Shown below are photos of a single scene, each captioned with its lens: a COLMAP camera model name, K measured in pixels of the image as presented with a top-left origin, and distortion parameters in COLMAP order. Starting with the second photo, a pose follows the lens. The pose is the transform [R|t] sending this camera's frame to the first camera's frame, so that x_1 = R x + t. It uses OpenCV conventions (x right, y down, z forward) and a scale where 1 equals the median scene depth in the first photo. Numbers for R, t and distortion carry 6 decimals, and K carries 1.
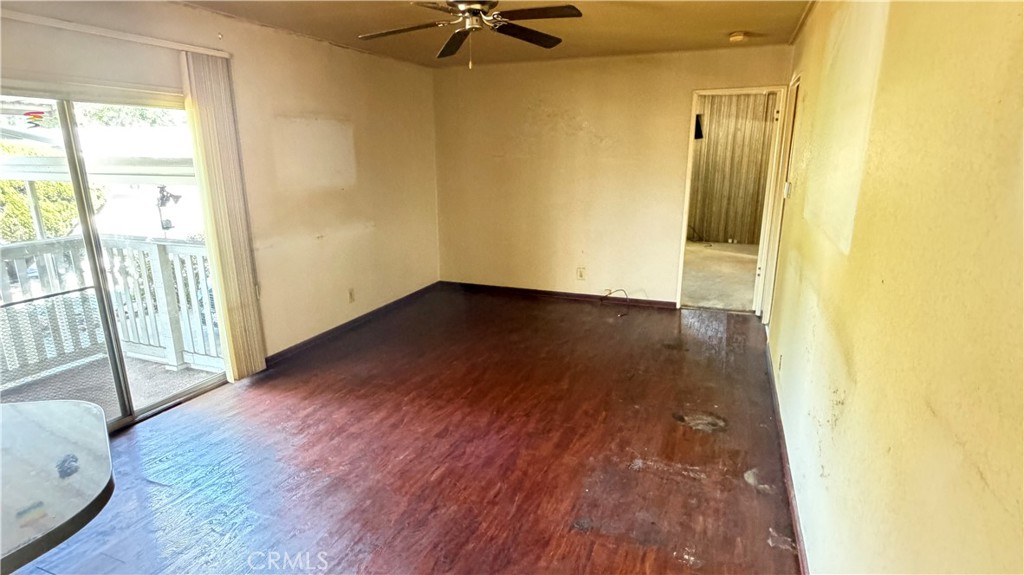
lens RADIAL K [[535.5, 0, 512.0], [0, 535.5, 287.5], [0, 0, 1]] dist [0.000021, -0.000013]
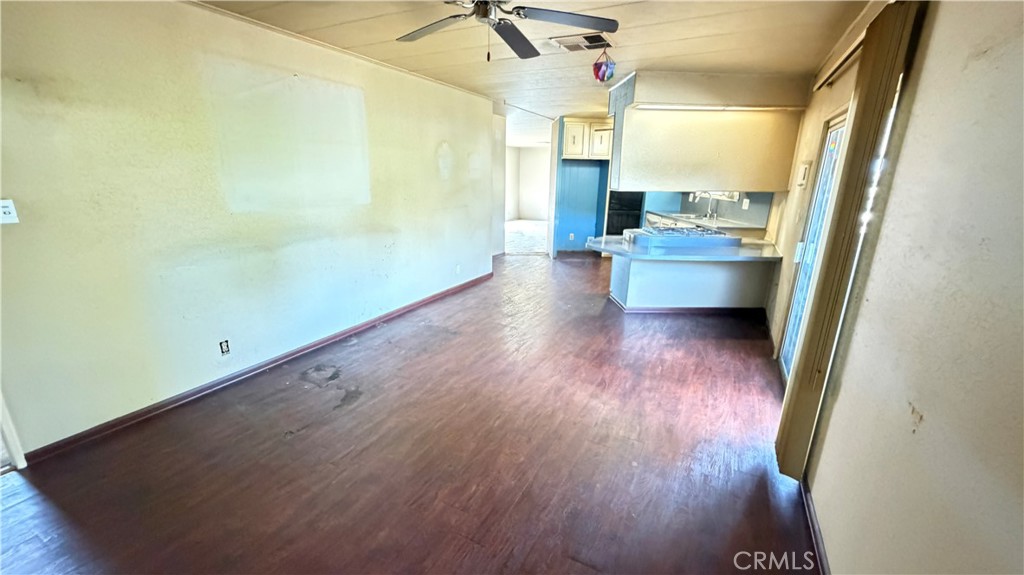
lens RADIAL K [[406.9, 0, 512.0], [0, 406.9, 287.5], [0, 0, 1]] dist [-0.001195, -0.000321]
pose [[-0.993831, -0.035261, 0.105154, -0.193008], [0.021734, 0.867812, 0.496418, -0.398654], [-0.108758, 0.495640, -0.861691, 1.670715]]
